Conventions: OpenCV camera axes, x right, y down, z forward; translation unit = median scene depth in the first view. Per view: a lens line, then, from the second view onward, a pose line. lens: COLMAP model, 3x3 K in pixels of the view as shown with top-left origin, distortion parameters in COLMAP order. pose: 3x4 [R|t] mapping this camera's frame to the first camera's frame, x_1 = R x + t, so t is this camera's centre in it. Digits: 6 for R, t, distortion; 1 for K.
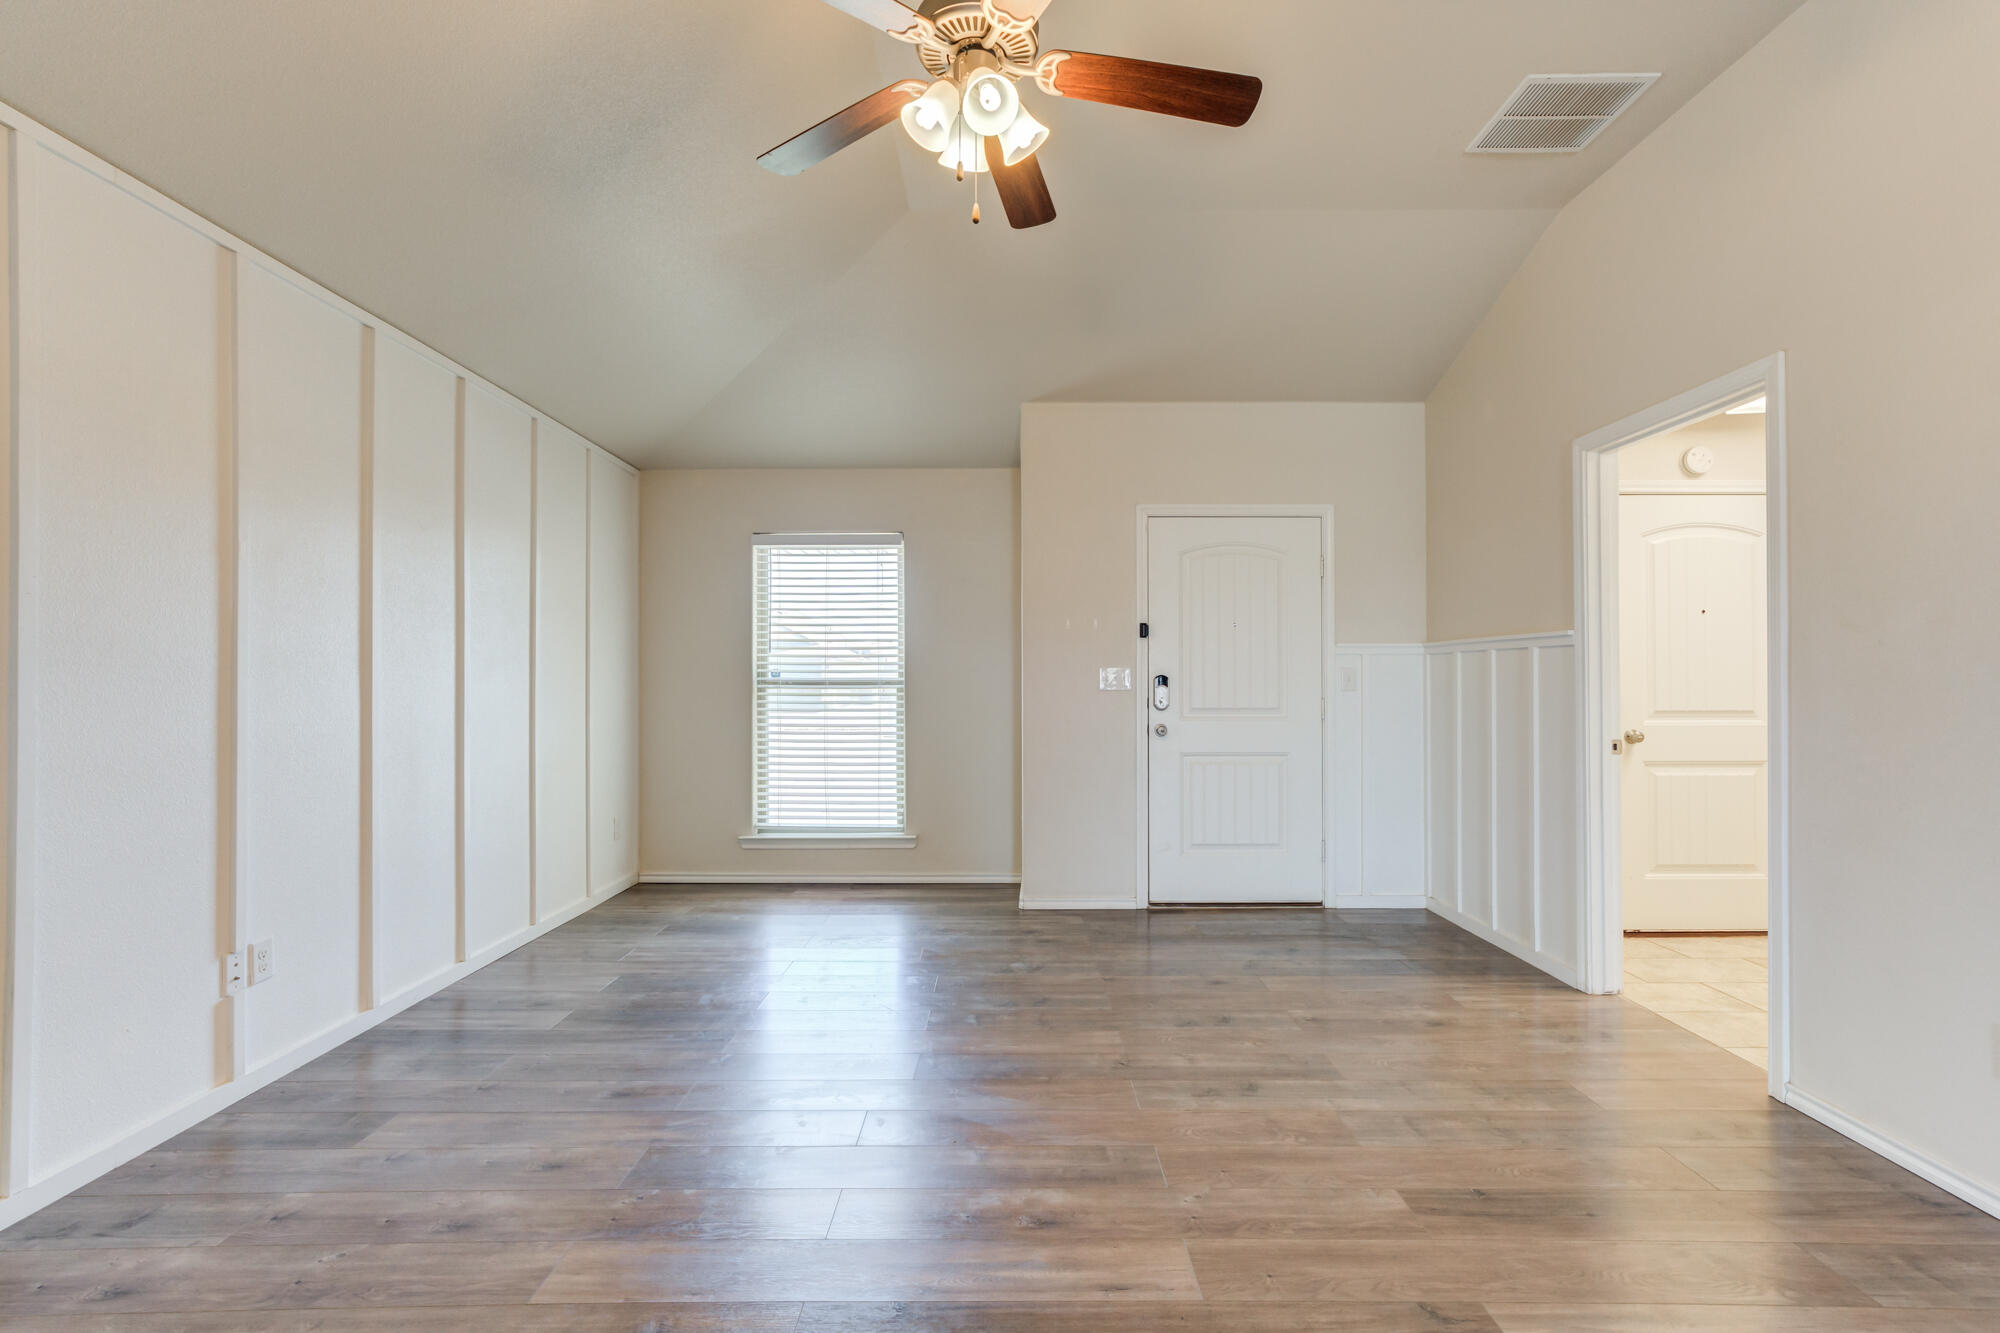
lens RADIAL K [[924.3, 0, 990.3], [0, 924.3, 670.8], [0, 0, 1]] dist [-0.019811, 0.015721]
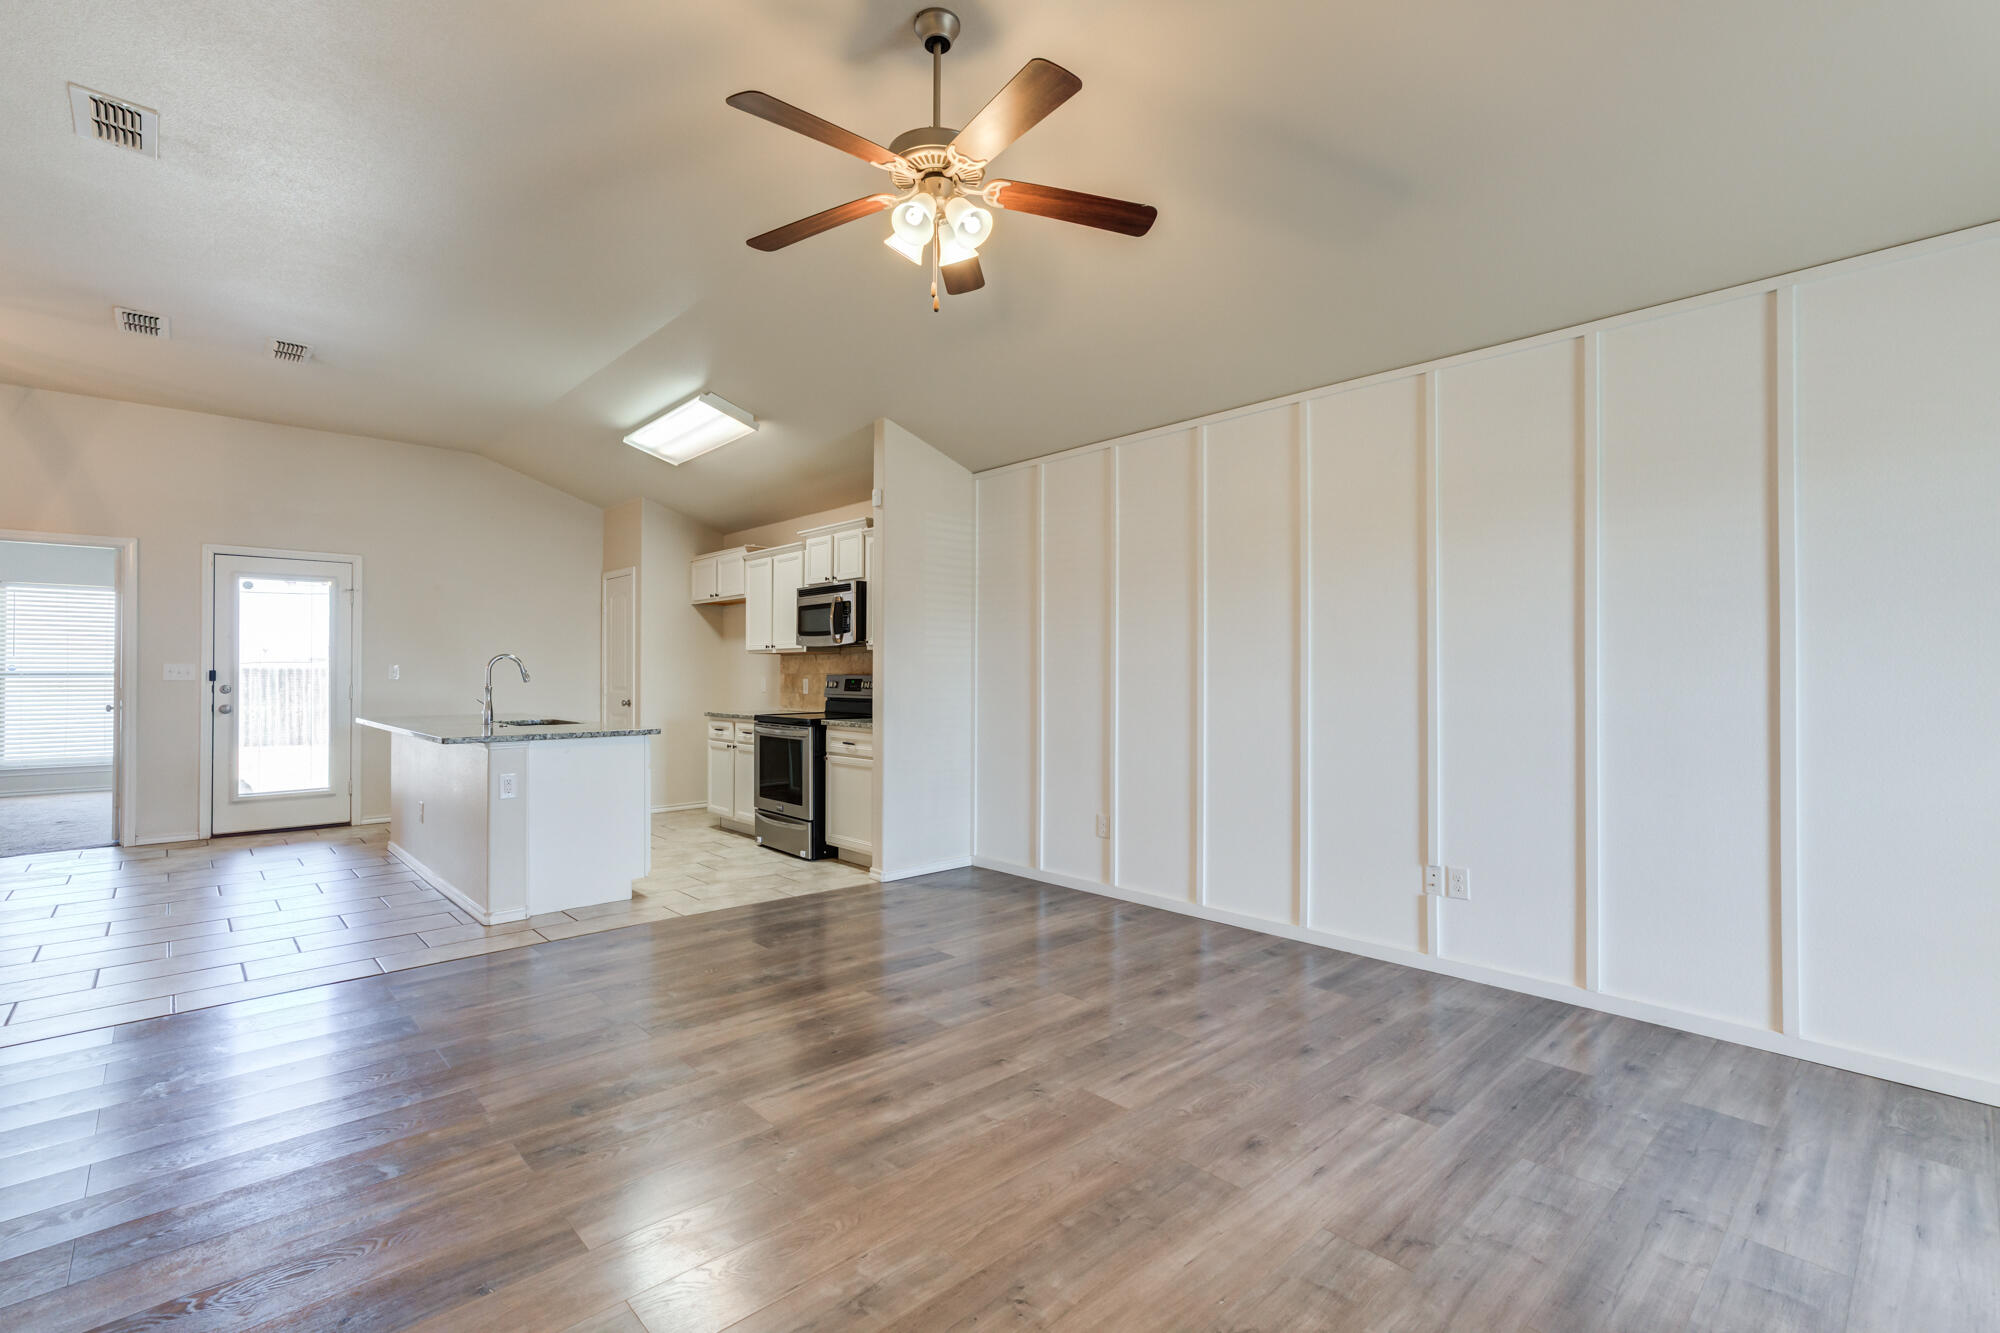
lens RADIAL K [[931.6, 0, 1007.7], [0, 931.6, 659.3], [0, 0, 1]] dist [-0.004672, -0.000212]
pose [[-0.724103, -0.009930, -0.689621, 0.397339], [0.006776, 0.999746, -0.021511, 0.010553], [0.689659, -0.020249, -0.723851, 0.997330]]
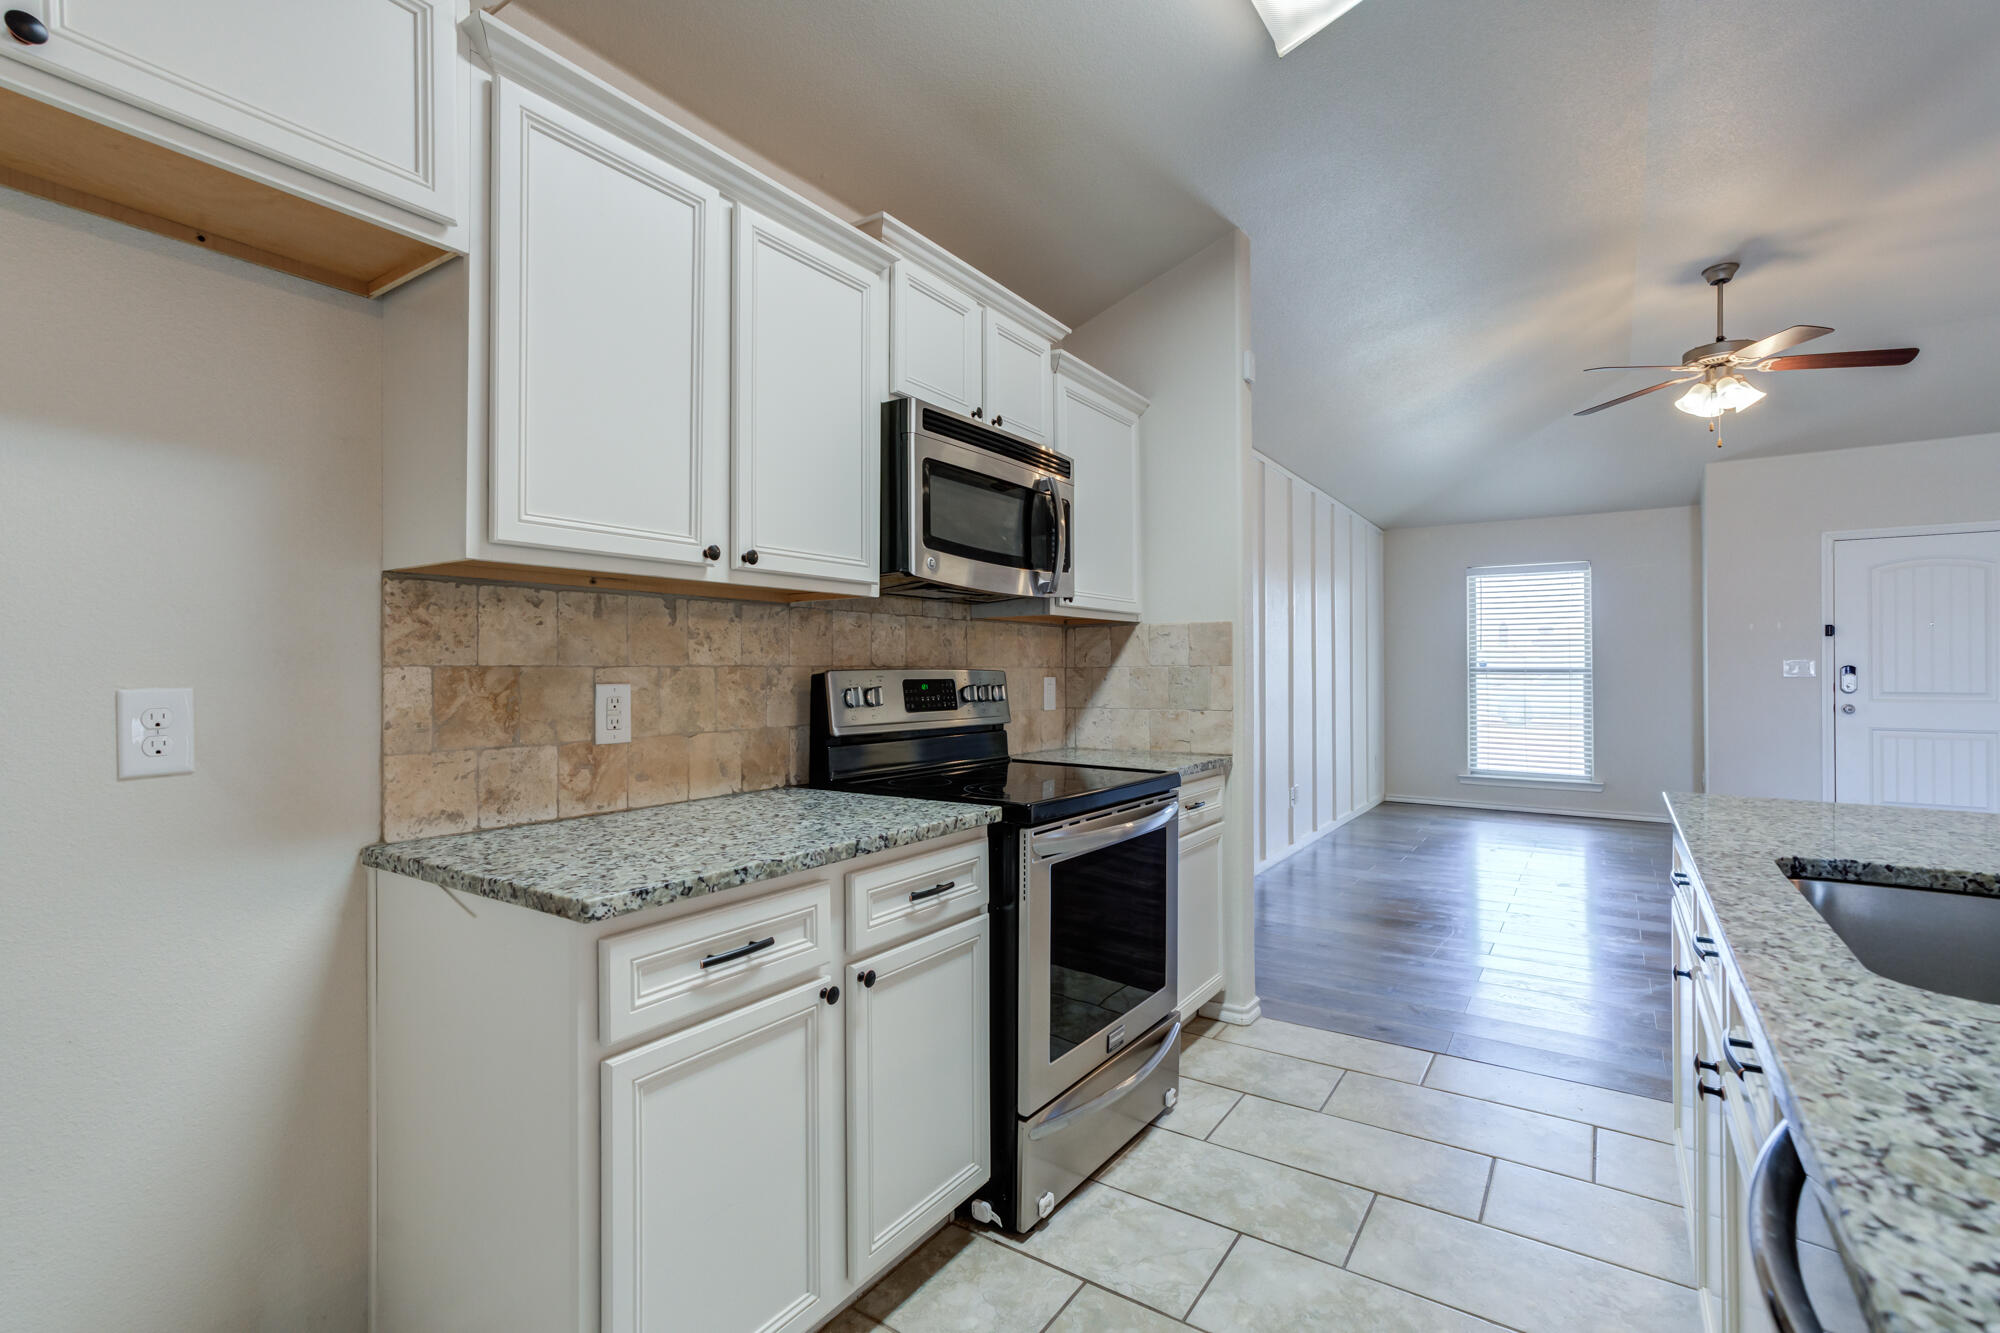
lens RADIAL K [[902.3, 0, 1003.6], [0, 902.3, 662.5], [0, 0, 1]] dist [-0.009709, 0.013451]
pose [[0.838911, -0.001136, -0.544267, -0.129777], [0.002283, 0.999996, 0.001433, -0.004159], [0.544264, -0.002444, 0.838911, -0.776476]]
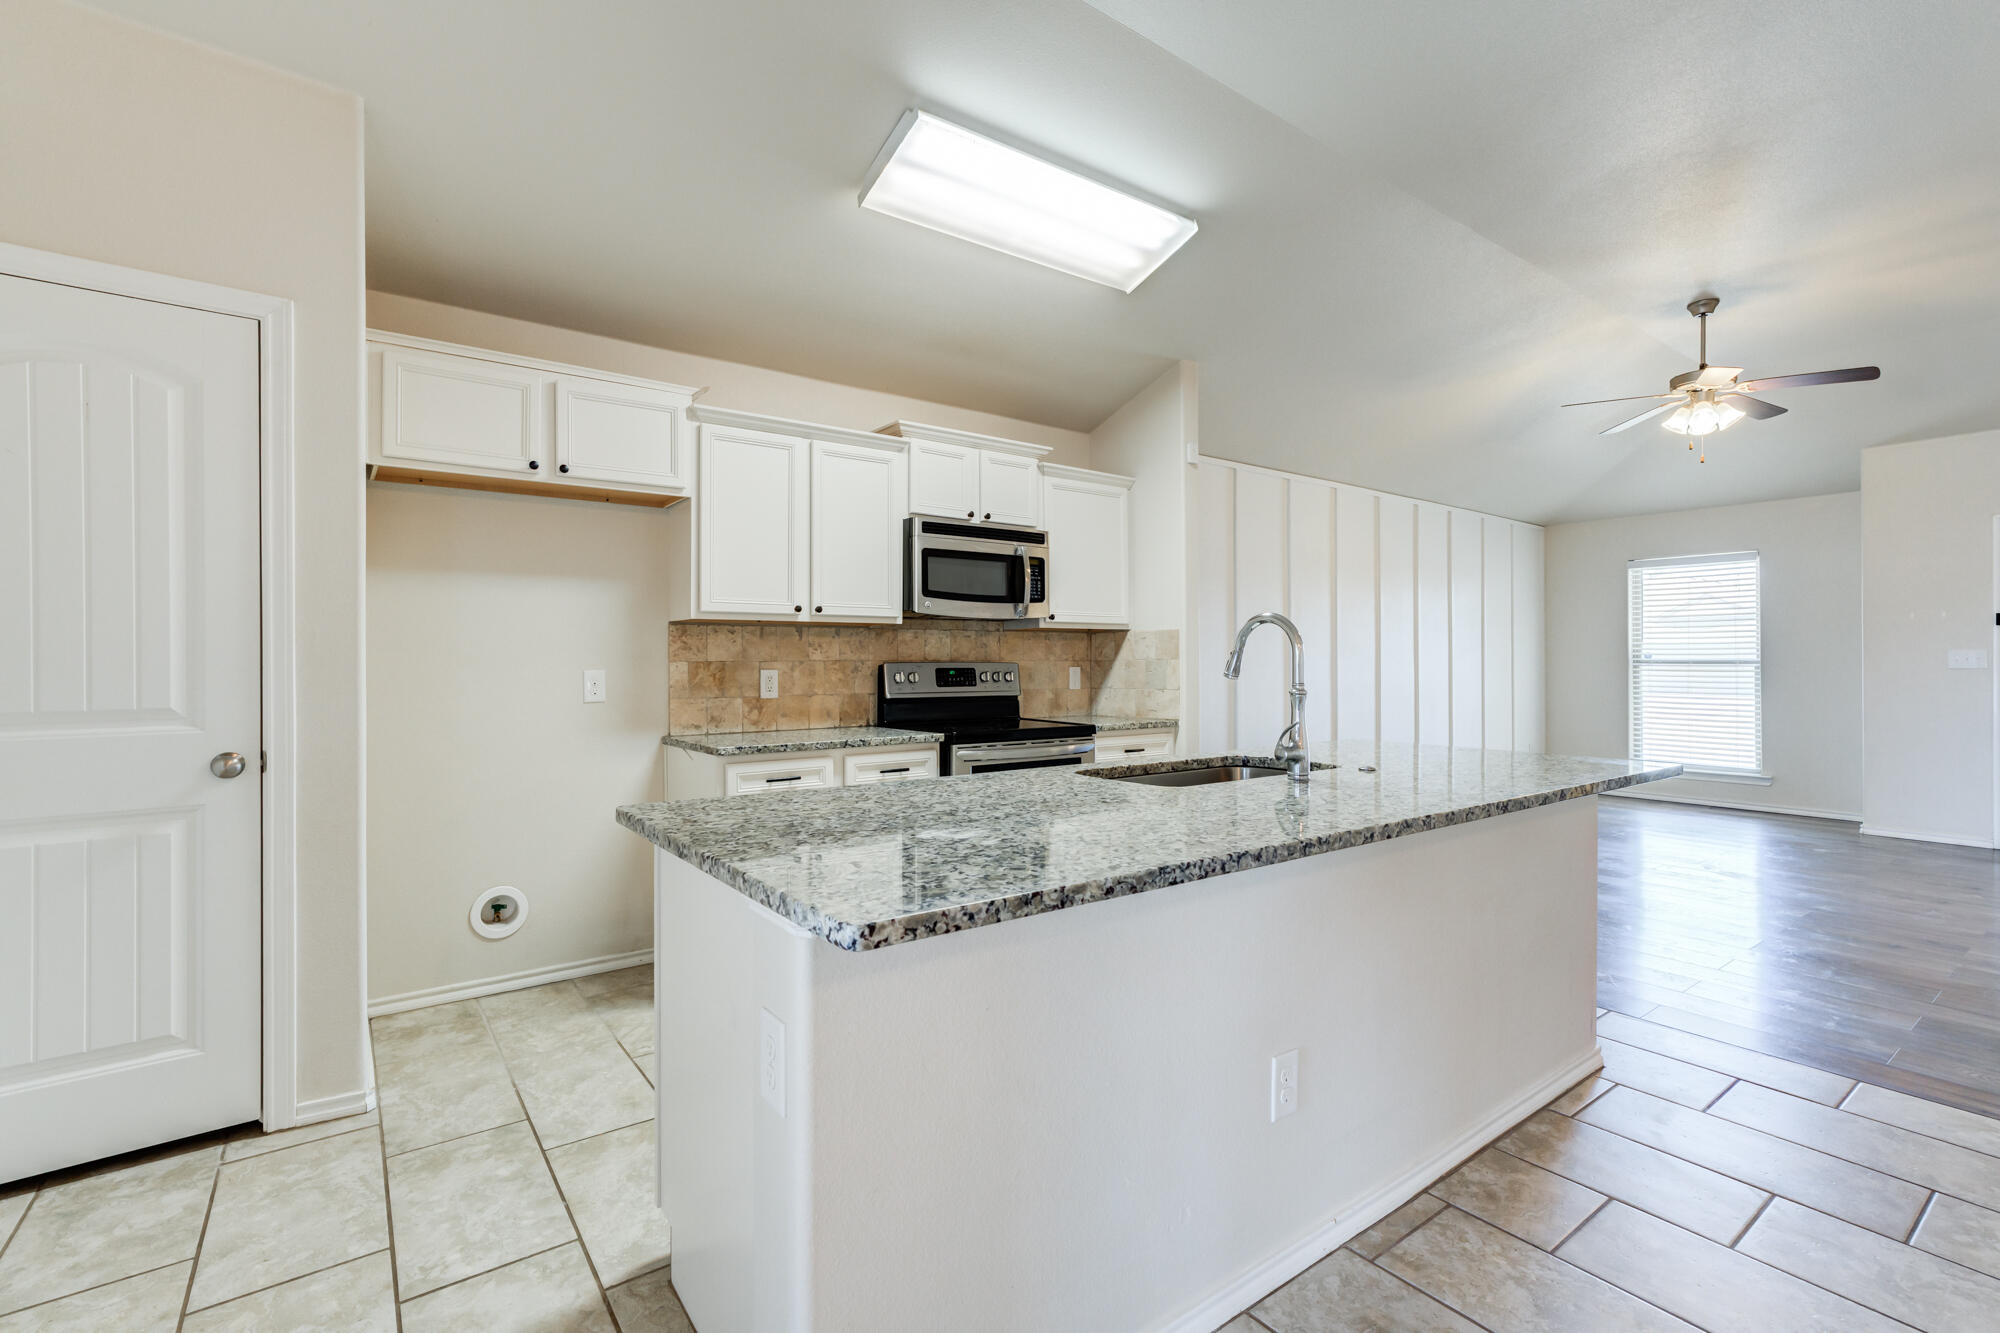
lens RADIAL K [[880.3, 0, 994.7], [0, 880.3, 659.9], [0, 0, 1]] dist [-0.007861, 0.000069]
pose [[0.608973, -0.000959, -0.793190, 0.314186], [0.007587, 0.999961, 0.004616, -0.005842], [0.793154, -0.008829, 0.608957, -0.872673]]
